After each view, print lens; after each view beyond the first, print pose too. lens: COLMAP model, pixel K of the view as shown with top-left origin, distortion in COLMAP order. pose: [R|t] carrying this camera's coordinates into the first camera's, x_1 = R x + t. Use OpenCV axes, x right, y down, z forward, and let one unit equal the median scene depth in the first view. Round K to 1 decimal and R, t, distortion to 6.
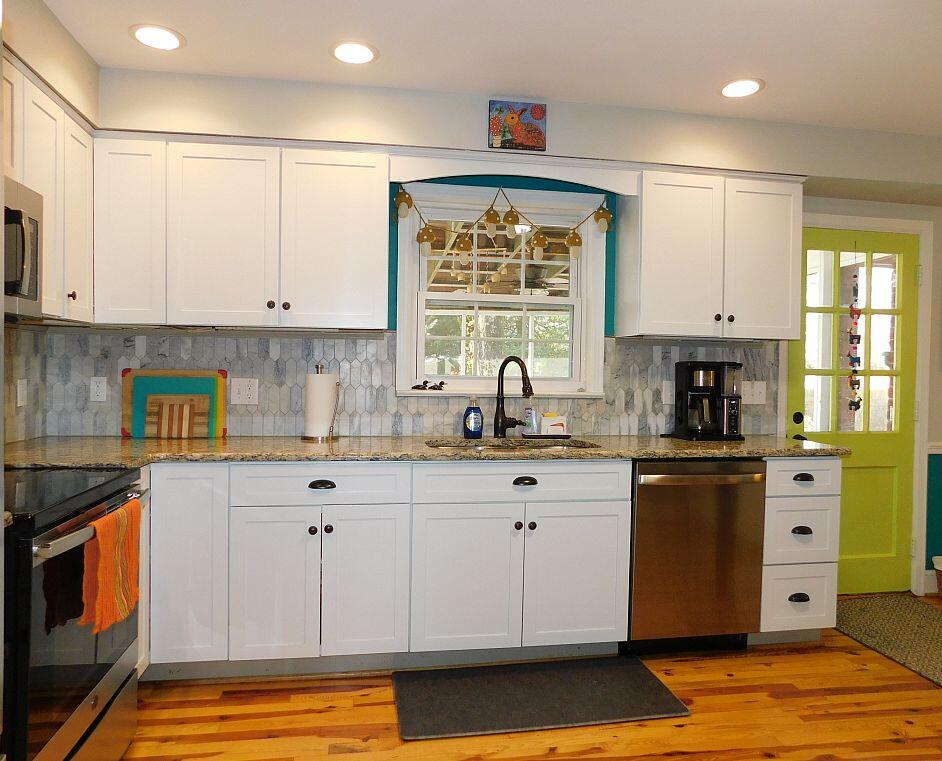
lens RADIAL K [[686.5, 0, 471.0], [0, 686.5, 380.5], [0, 0, 1]] dist [-0.025873, 0.001577]
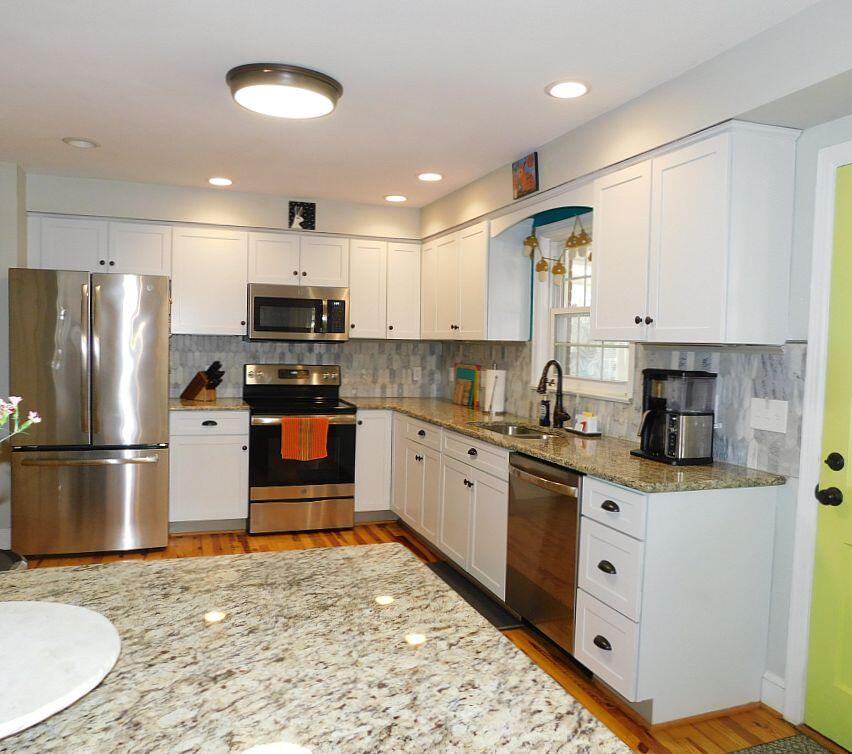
lens RADIAL K [[682.2, 0, 426.0], [0, 682.2, 377.0], [0, 0, 1]] dist [-0.005681, -0.000348]
pose [[0.179972, 0.041057, -0.982815, 1.066650], [-0.035465, 0.998750, 0.035228, -0.035477], [0.983032, 0.028515, 0.181203, 0.507074]]
